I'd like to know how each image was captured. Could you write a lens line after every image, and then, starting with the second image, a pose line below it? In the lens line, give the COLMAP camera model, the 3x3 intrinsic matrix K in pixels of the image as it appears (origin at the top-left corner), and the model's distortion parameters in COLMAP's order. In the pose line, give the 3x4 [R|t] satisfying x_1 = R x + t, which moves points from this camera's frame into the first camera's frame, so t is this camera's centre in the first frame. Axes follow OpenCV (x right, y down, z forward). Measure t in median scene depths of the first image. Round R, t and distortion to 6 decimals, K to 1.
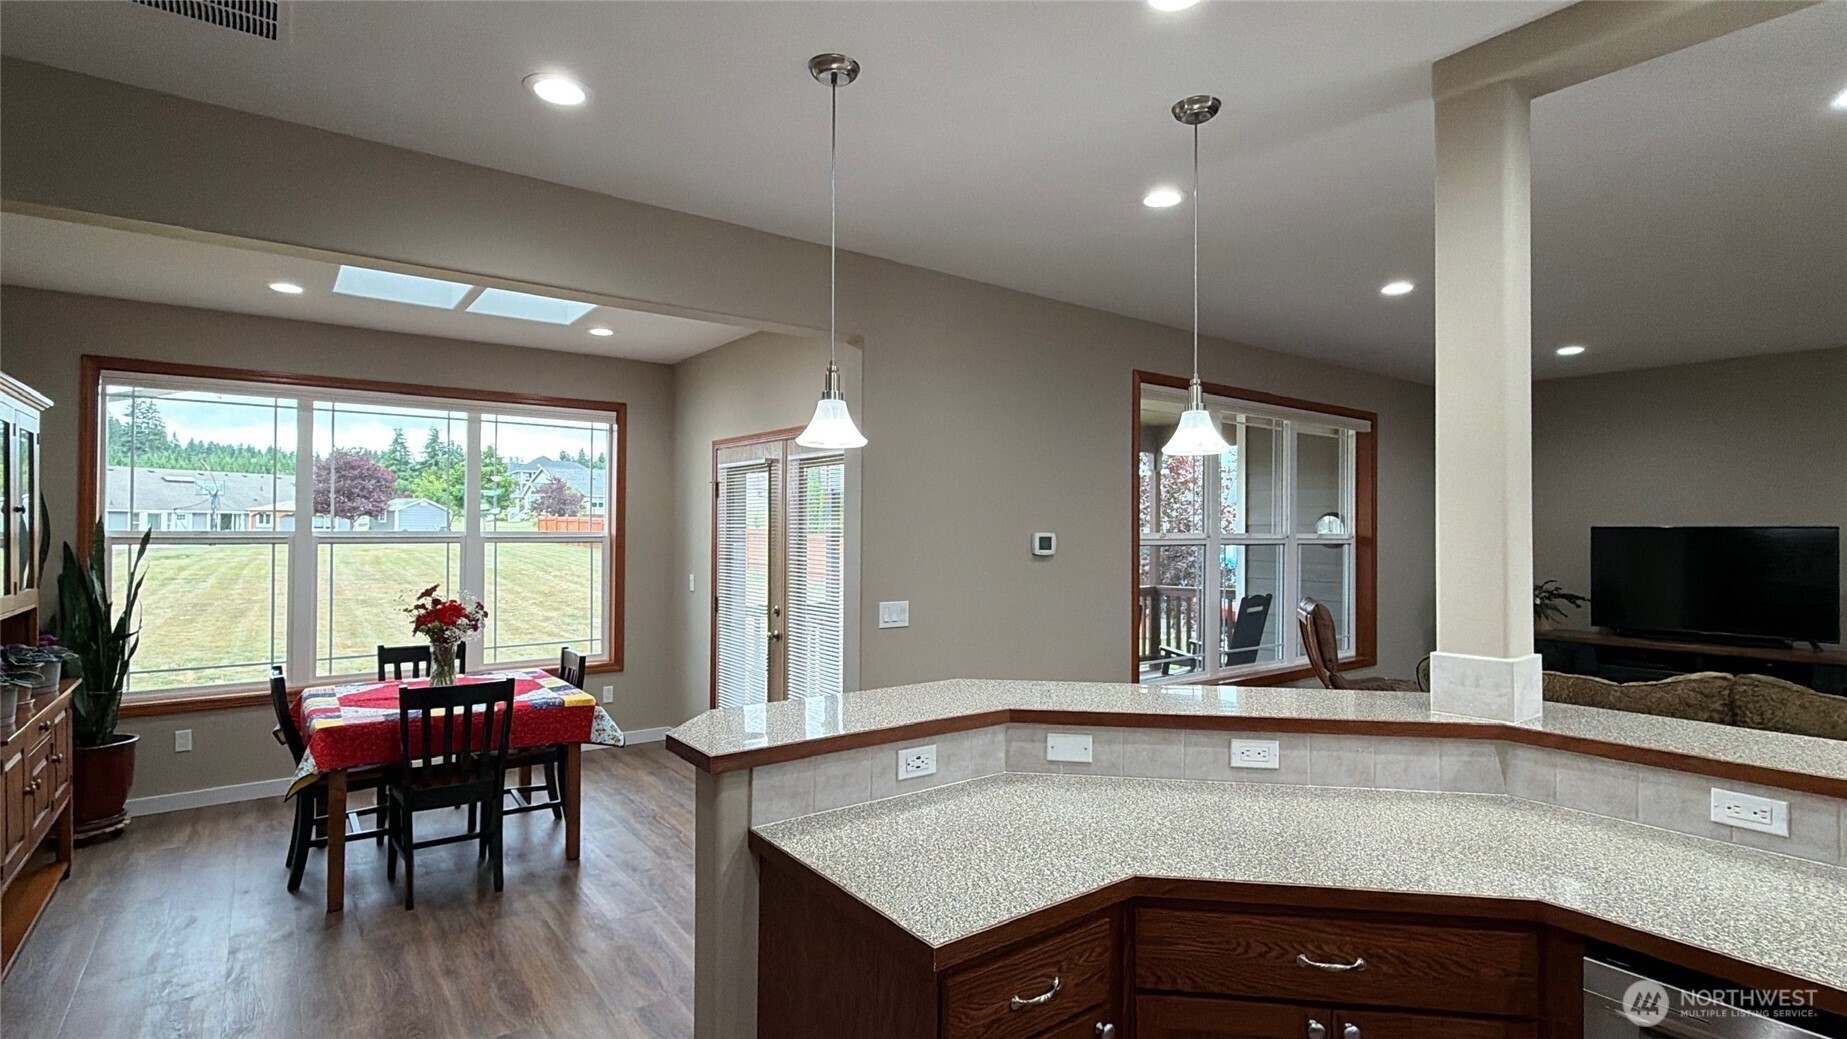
lens RADIAL K [[872.7, 0, 926.8], [0, 872.7, 520.6], [0, 0, 1]] dist [-0.000731, -0.000042]
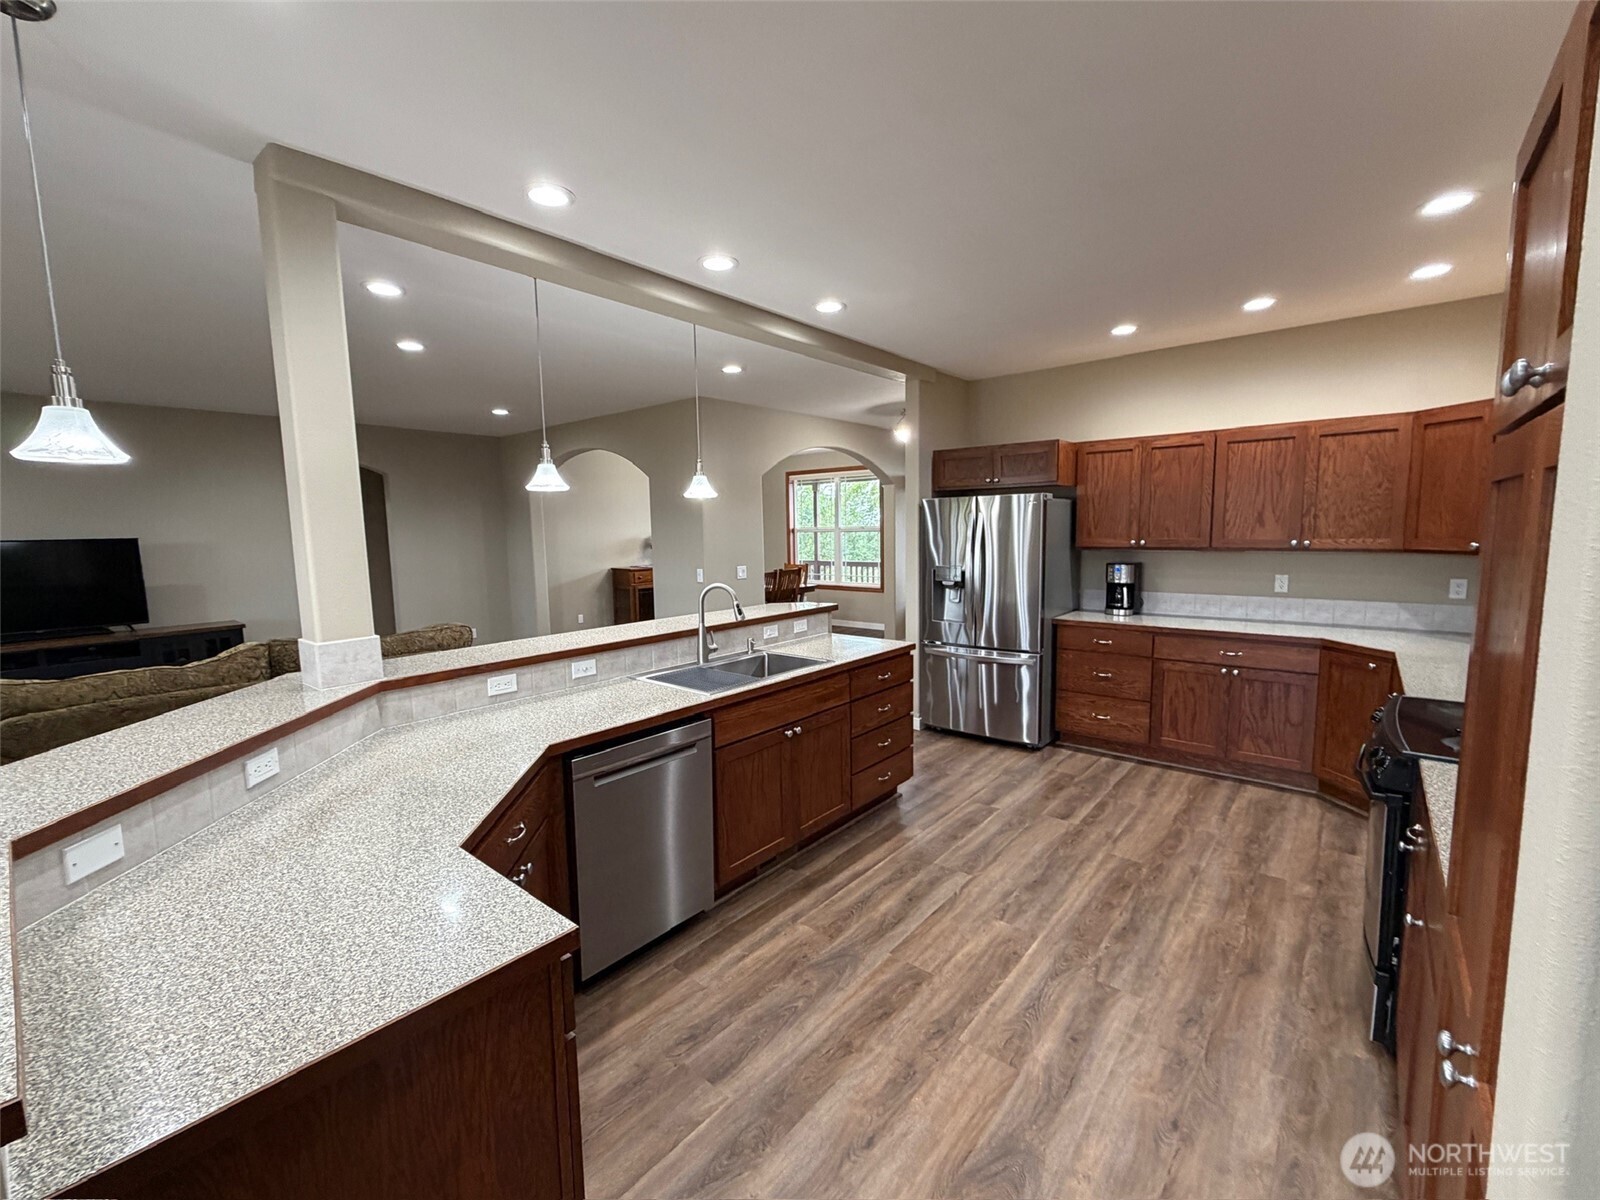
lens RADIAL K [[686.9, 0, 776.1], [0, 686.9, 599.7], [0, 0, 1]] dist [0.000110, 0.000087]
pose [[-0.197460, -0.107291, 0.974422, -0.560709], [0.011719, 0.993663, 0.111784, -0.016393], [-0.980241, 0.033492, -0.194952, 0.597070]]
